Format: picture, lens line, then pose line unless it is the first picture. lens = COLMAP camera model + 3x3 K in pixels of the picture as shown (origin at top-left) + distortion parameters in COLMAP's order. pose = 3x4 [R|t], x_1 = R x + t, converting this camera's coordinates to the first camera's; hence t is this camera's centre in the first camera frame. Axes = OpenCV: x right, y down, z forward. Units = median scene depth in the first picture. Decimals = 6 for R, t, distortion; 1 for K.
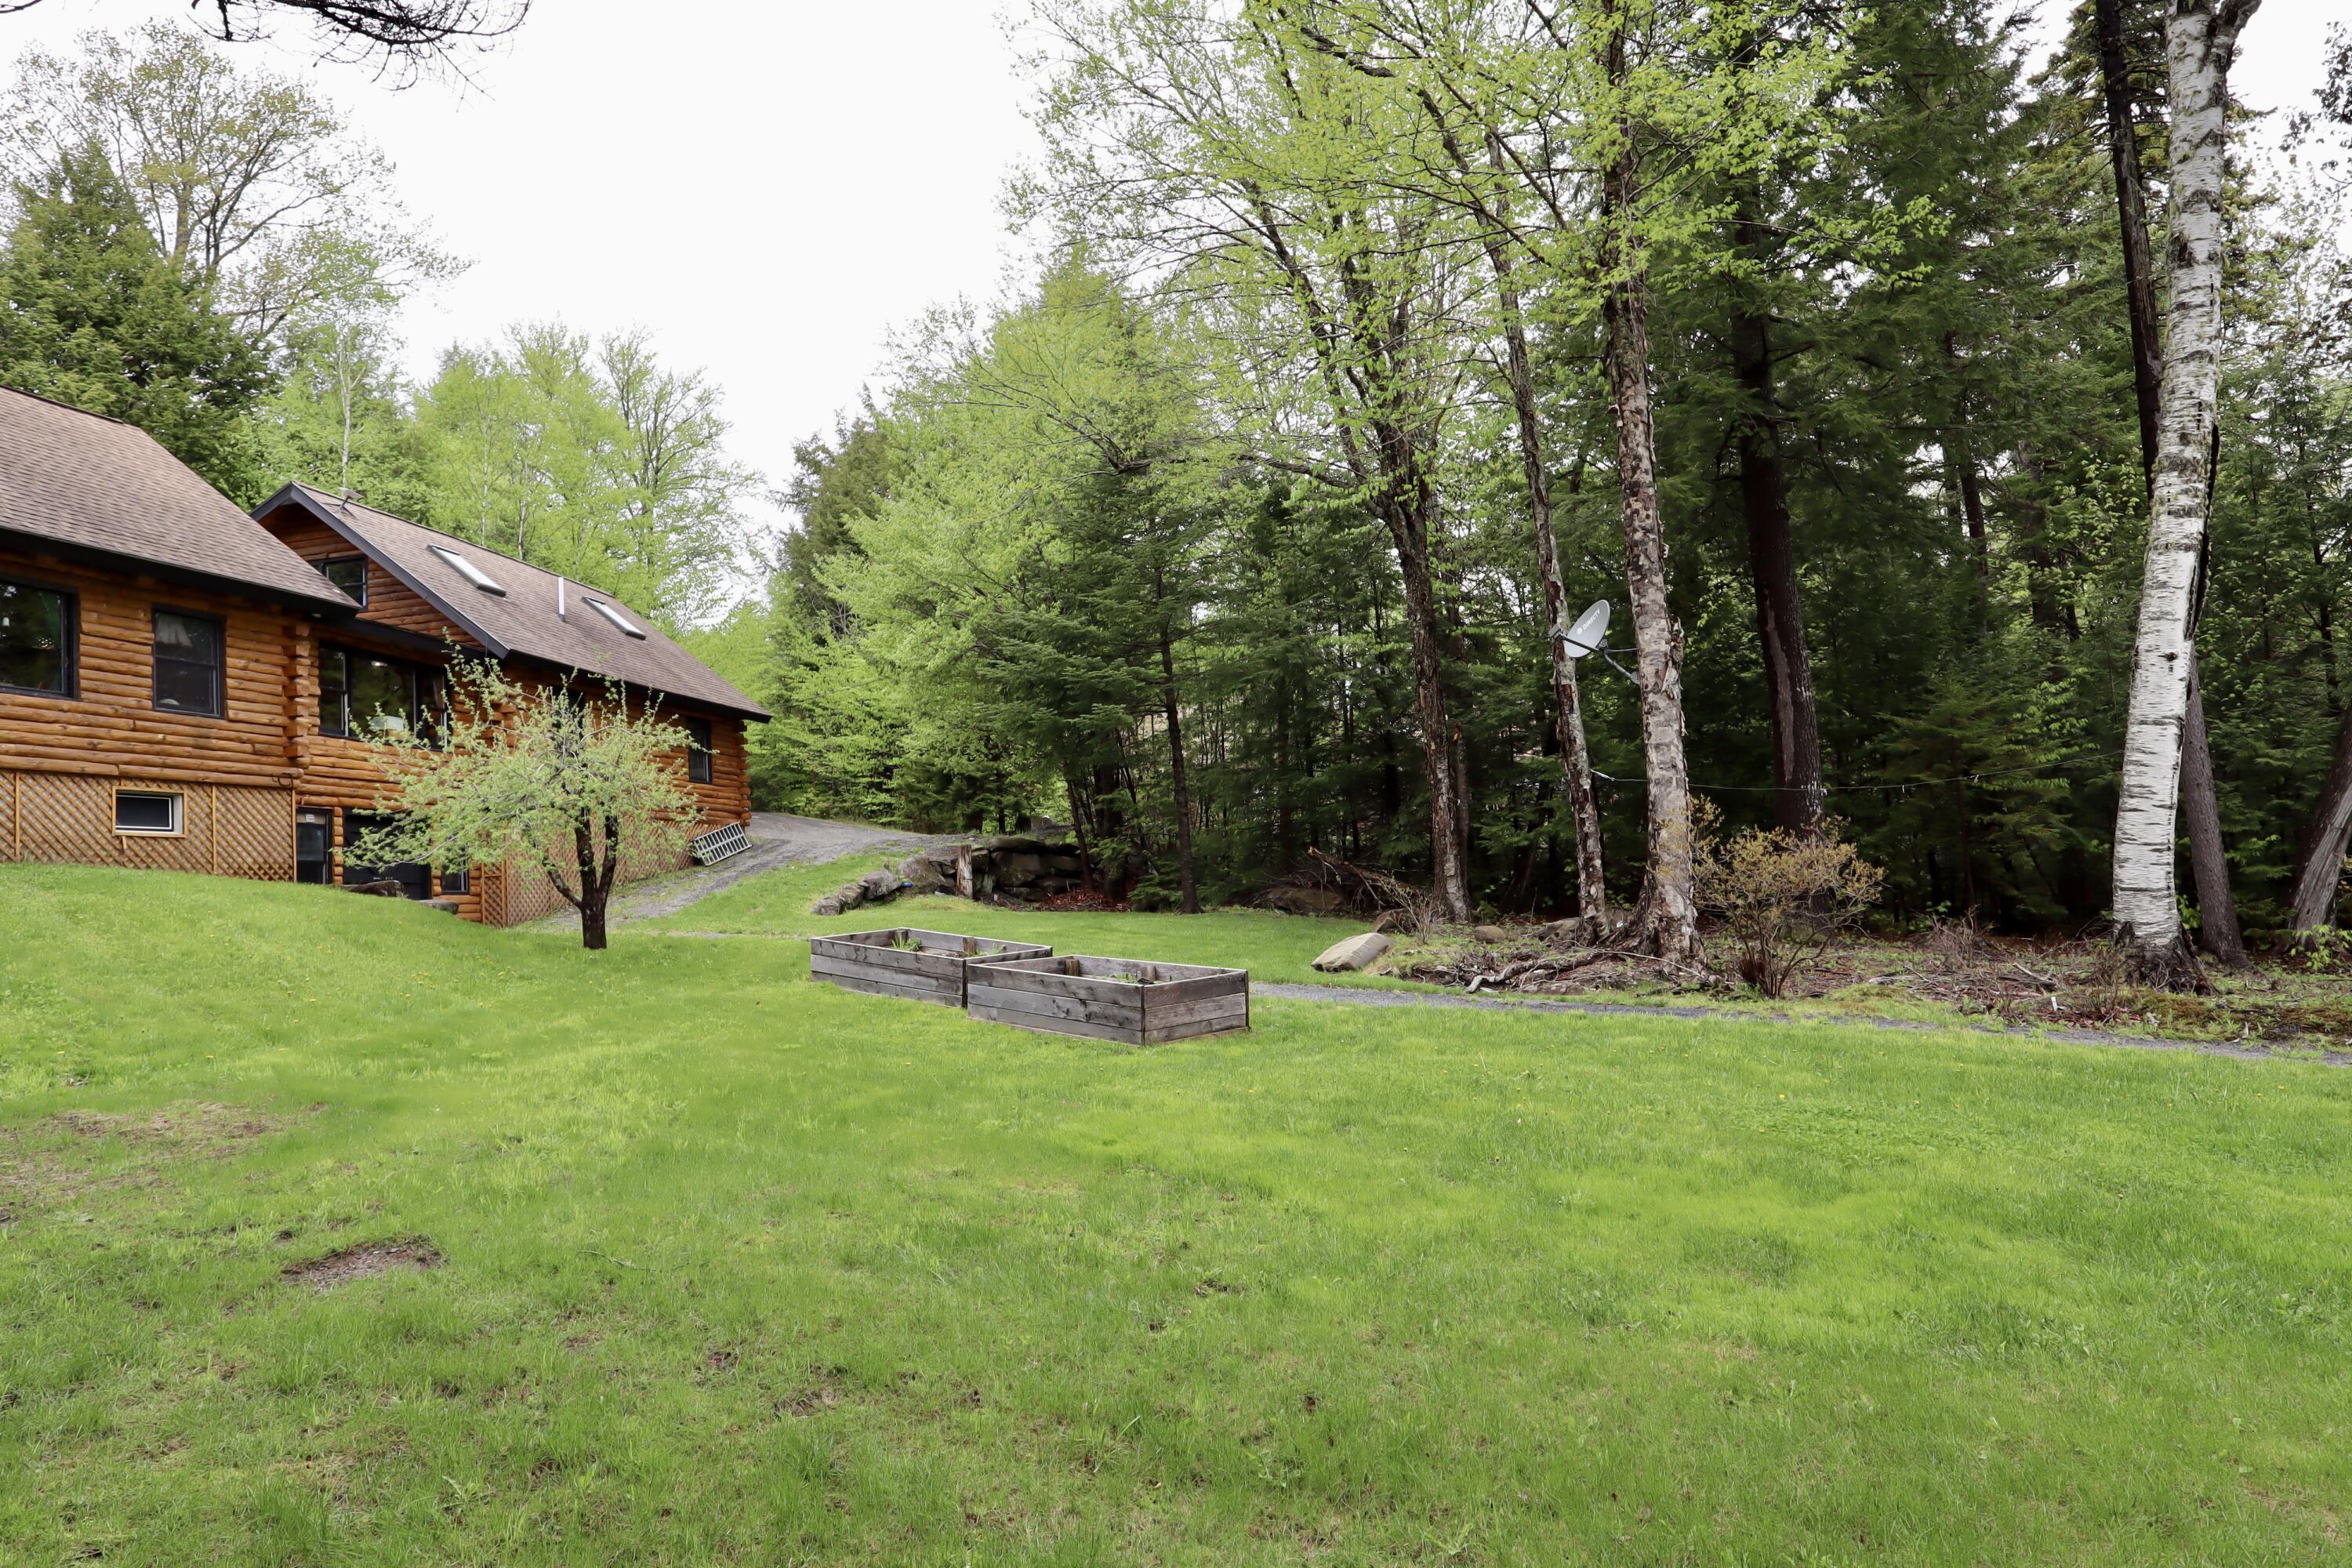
lens RADIAL K [[1416.5, 0, 1176.0], [0, 1416.5, 784.0], [0, 0, 1]] dist [0.000059, -0.000021]
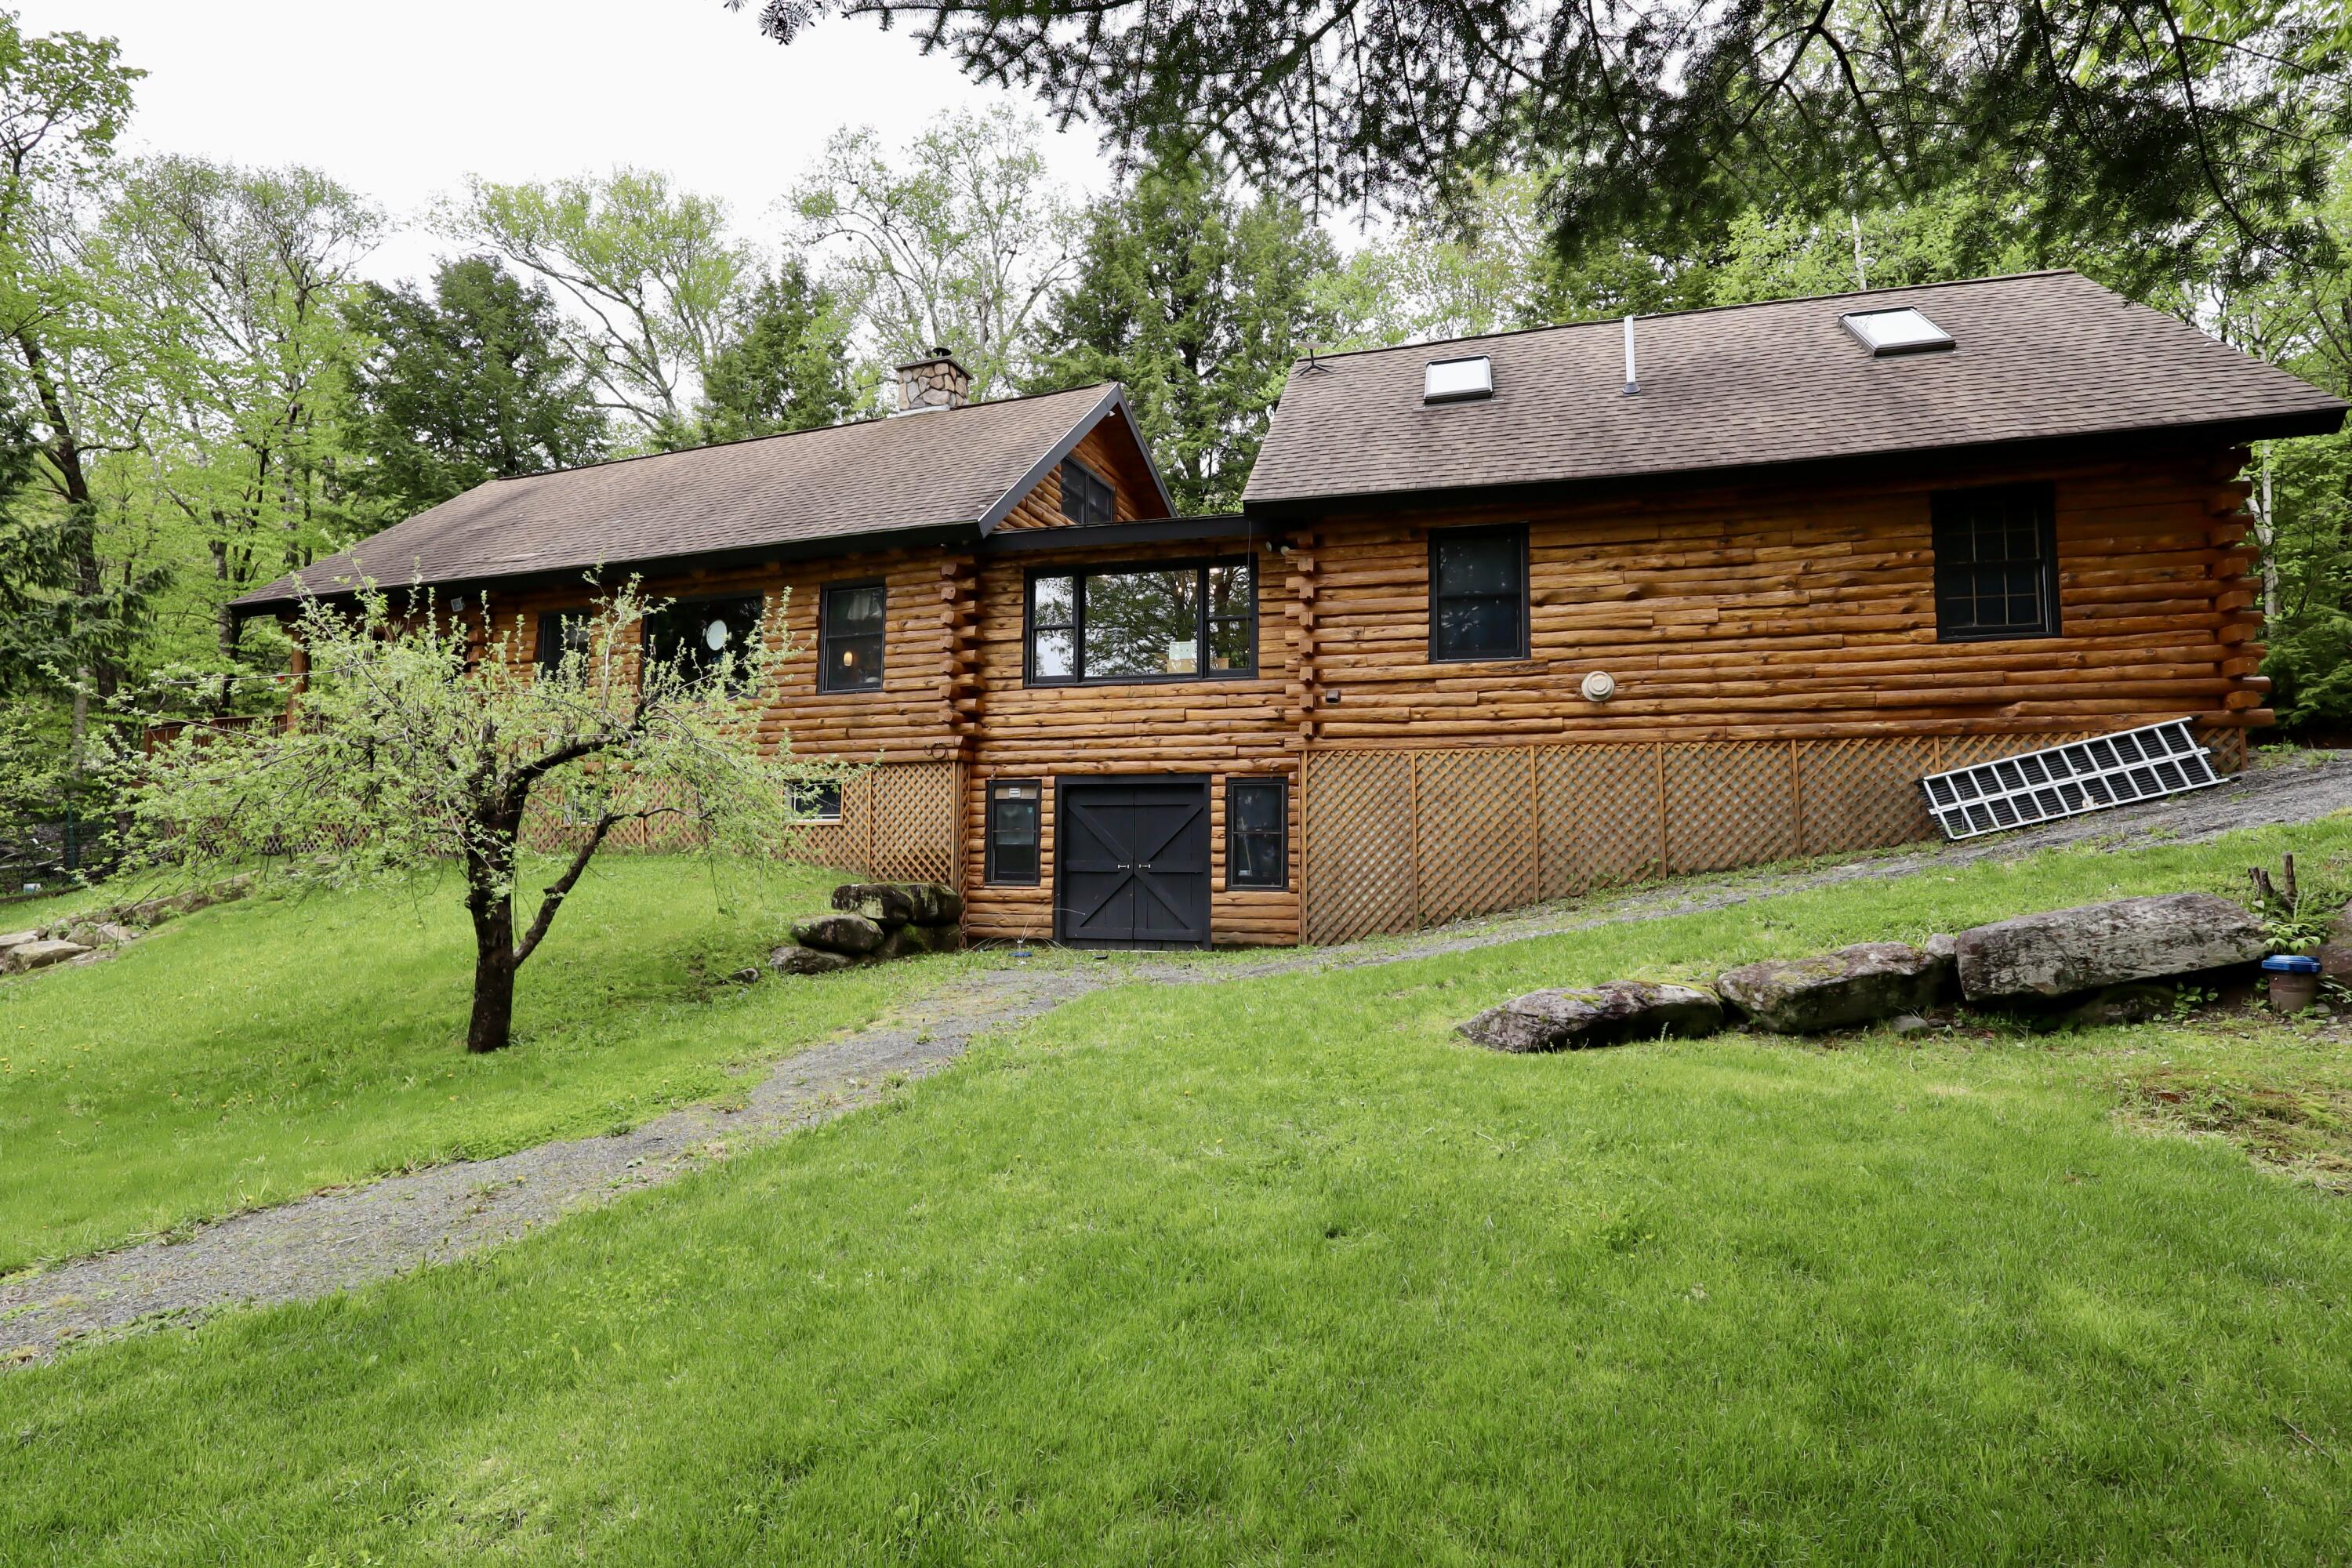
lens RADIAL K [[1139.0, 0, 1176.0], [0, 1139.0, 784.0], [0, 0, 1]] dist [0.000839, 0.000138]
pose [[-0.086096, -0.003453, -0.996281, 0.036211], [0.086296, 0.996210, -0.010911, 0.036669], [0.992542, -0.086914, -0.085472, 1.222115]]
